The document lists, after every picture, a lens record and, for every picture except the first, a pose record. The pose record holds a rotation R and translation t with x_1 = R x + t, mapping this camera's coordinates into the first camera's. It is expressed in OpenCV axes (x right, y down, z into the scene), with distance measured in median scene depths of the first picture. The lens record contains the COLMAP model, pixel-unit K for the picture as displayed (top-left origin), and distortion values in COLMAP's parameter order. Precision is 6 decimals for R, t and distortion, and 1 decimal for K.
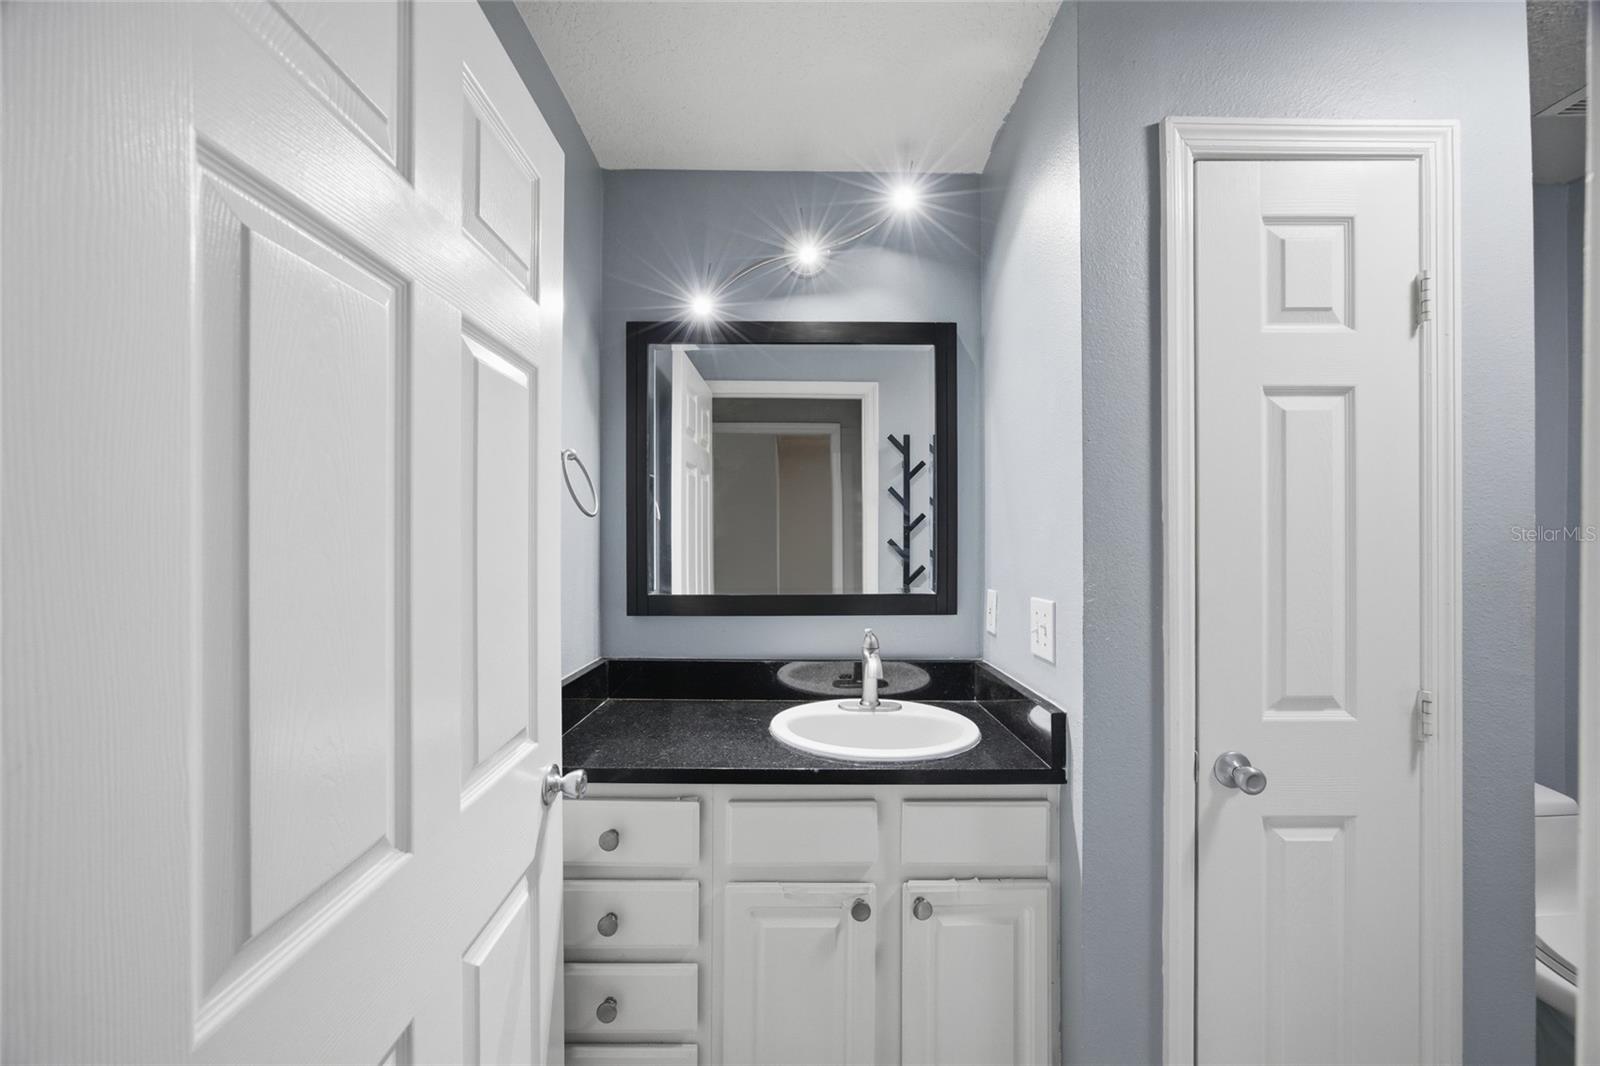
lens RADIAL K [[626.8, 0, 797.2], [0, 626.8, 537.2], [0, 0, 1]] dist [-0.011820, 0.002866]
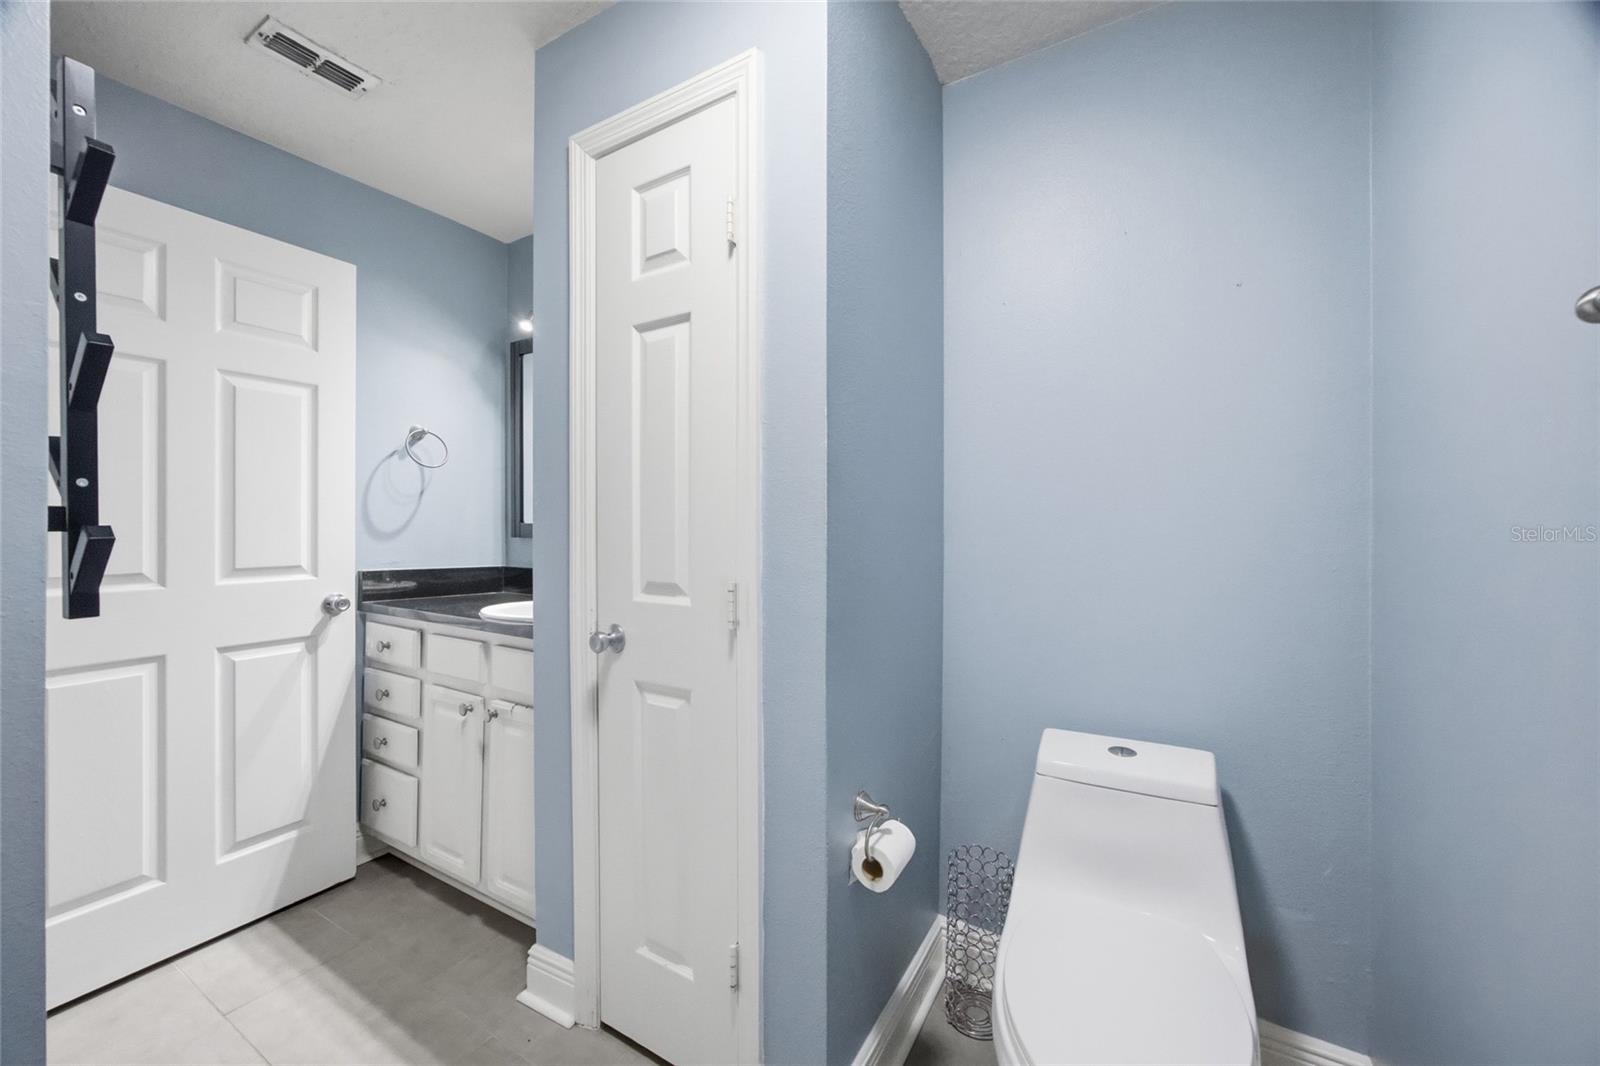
lens RADIAL K [[626.8, 0, 798.5], [0, 626.8, 523.8], [0, 0, 1]] dist [-0.011820, 0.002866]
pose [[0.848806, 0.000382, -0.528704, 1.623682], [-0.002489, 0.999992, -0.003273, 0.143179], [0.528698, 0.004094, 0.848800, 0.126433]]
